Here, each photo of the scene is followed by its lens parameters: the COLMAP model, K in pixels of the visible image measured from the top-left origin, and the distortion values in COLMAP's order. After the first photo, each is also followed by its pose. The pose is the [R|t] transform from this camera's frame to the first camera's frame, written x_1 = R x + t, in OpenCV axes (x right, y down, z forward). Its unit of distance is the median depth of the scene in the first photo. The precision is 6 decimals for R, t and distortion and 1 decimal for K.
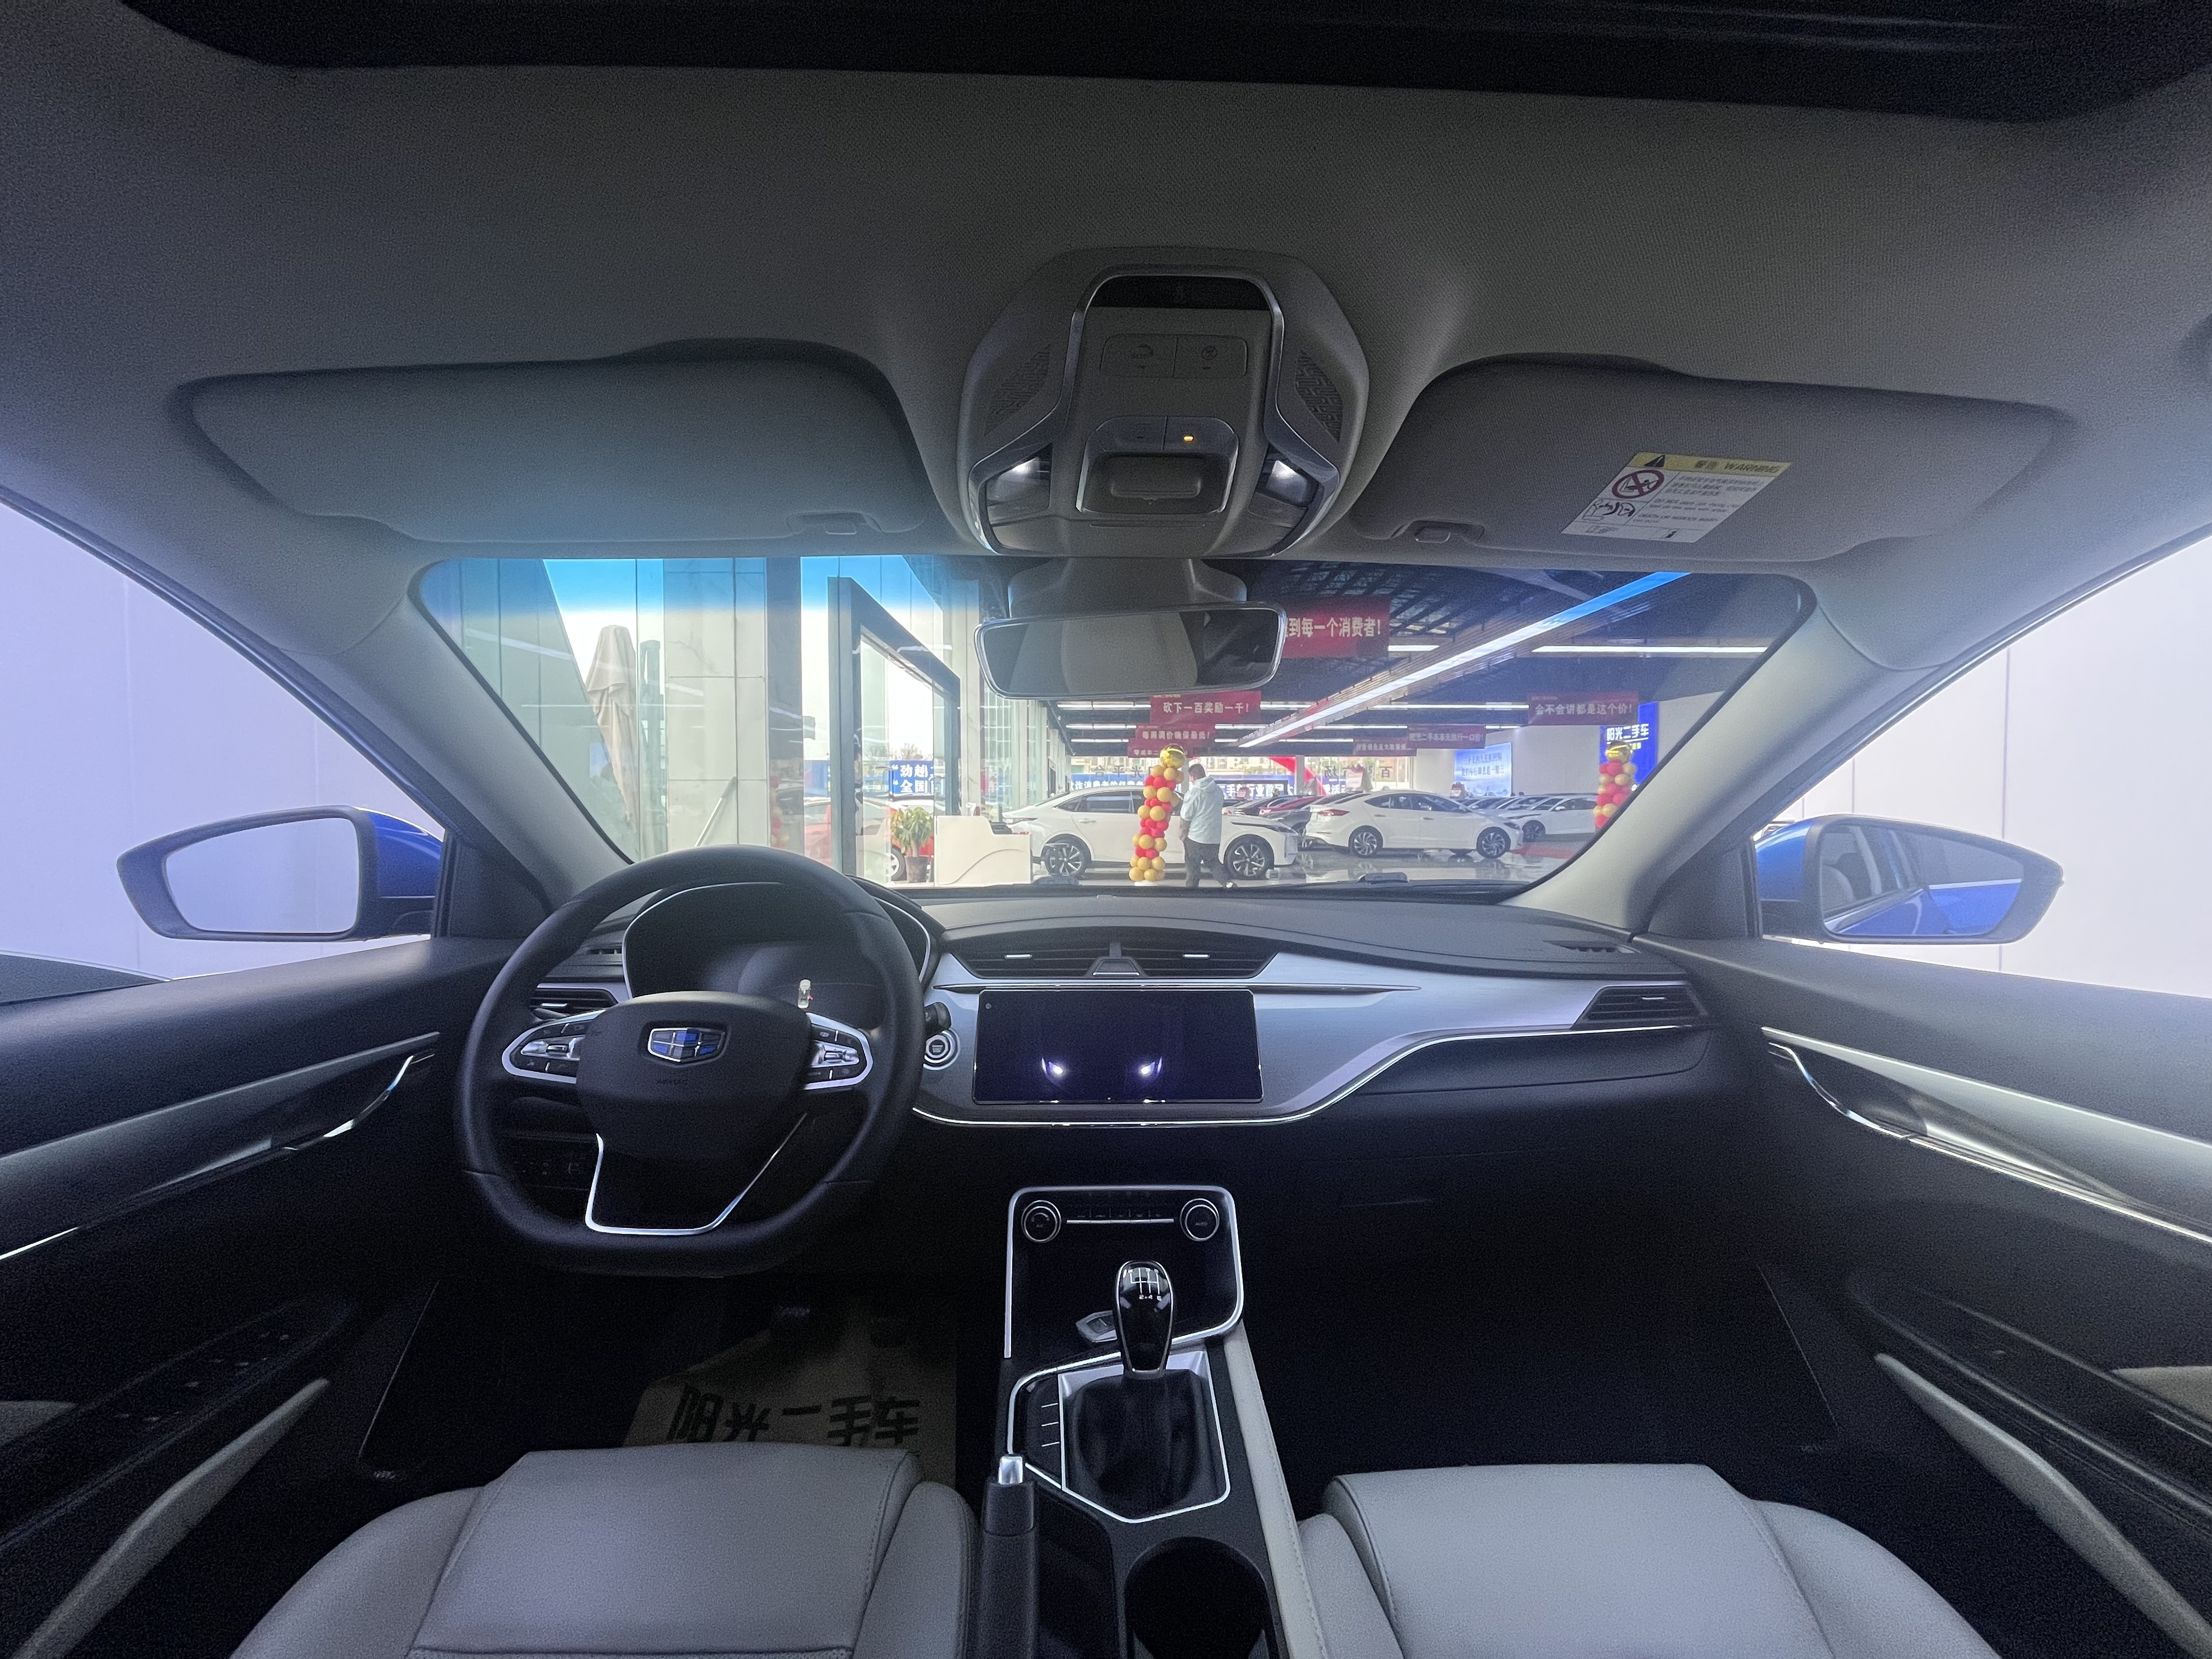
lens RADIAL K [[889.1, 0, 1102.3], [0, 889.1, 830.2], [0, 0, 1]] dist [-0.000597, -0.000454]
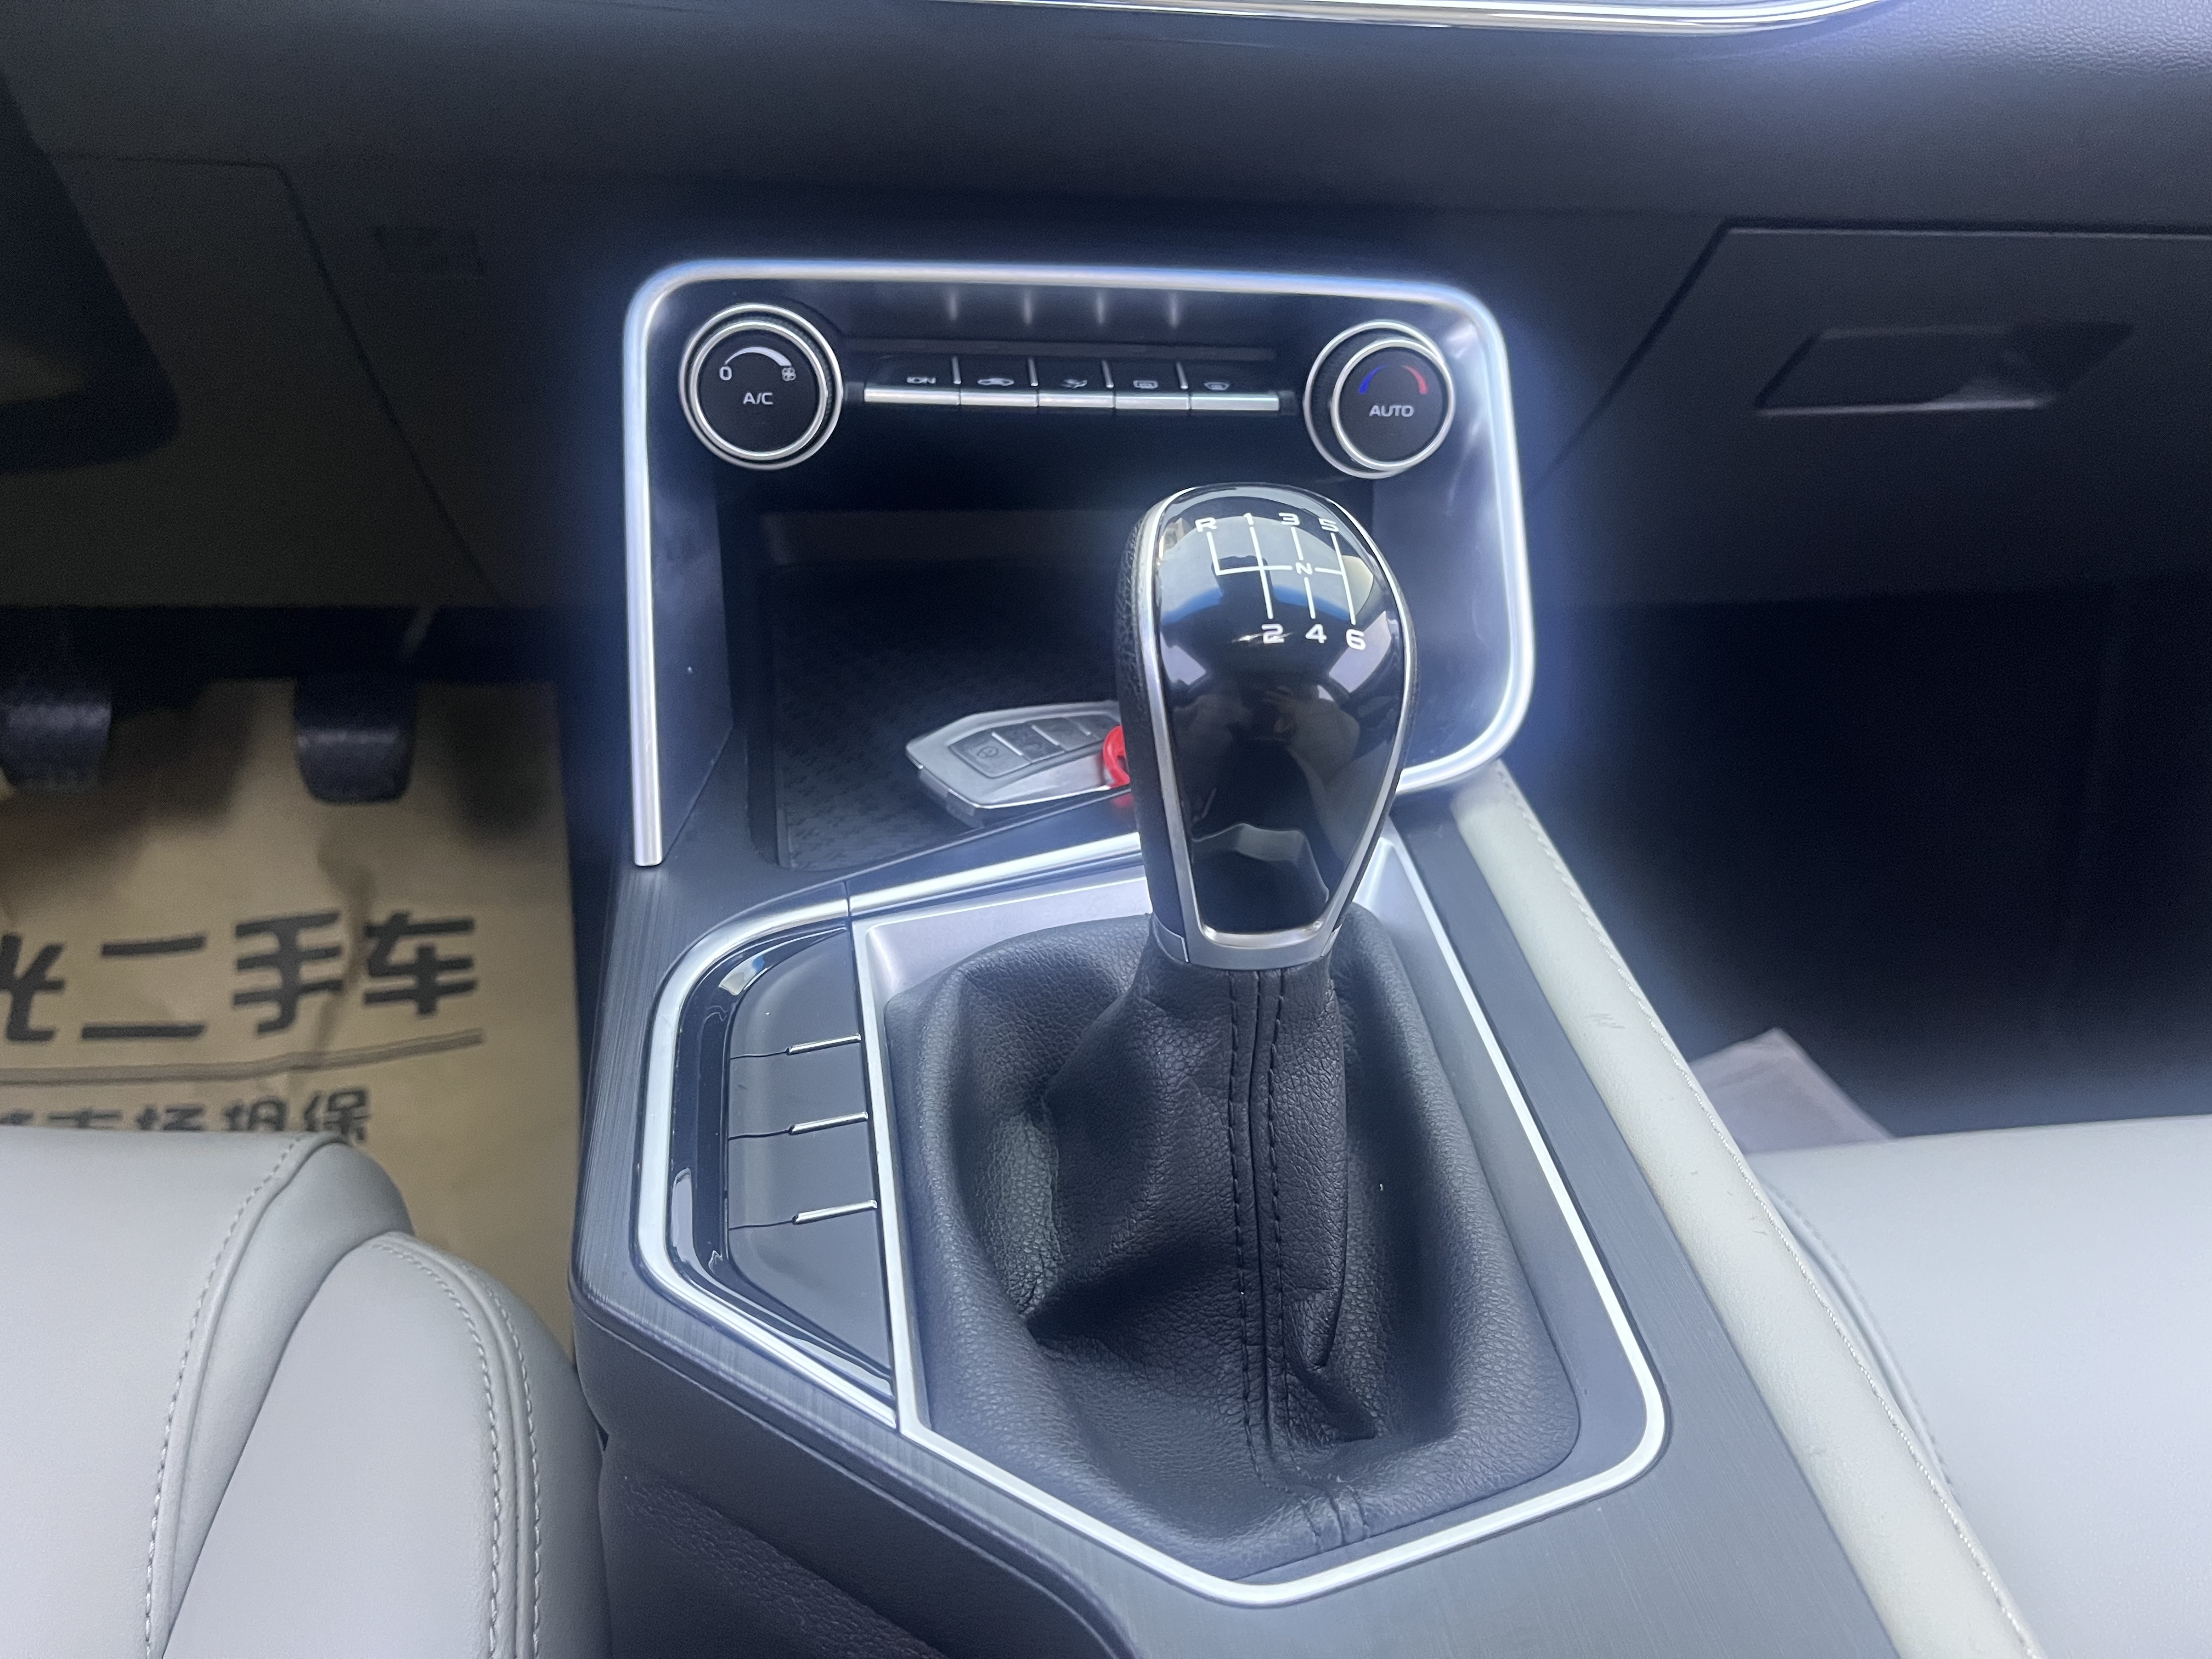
lens RADIAL K [[1679.6, 0, 1106.0], [0, 1679.6, 829.5], [0, 0, 1]] dist [0.095361, -0.135714]
pose [[0.992284, -0.006497, 0.123813, -0.022534], [-0.059683, 0.850277, 0.522941, 0.200124], [-0.108673, -0.526296, 0.843328, 0.360303]]
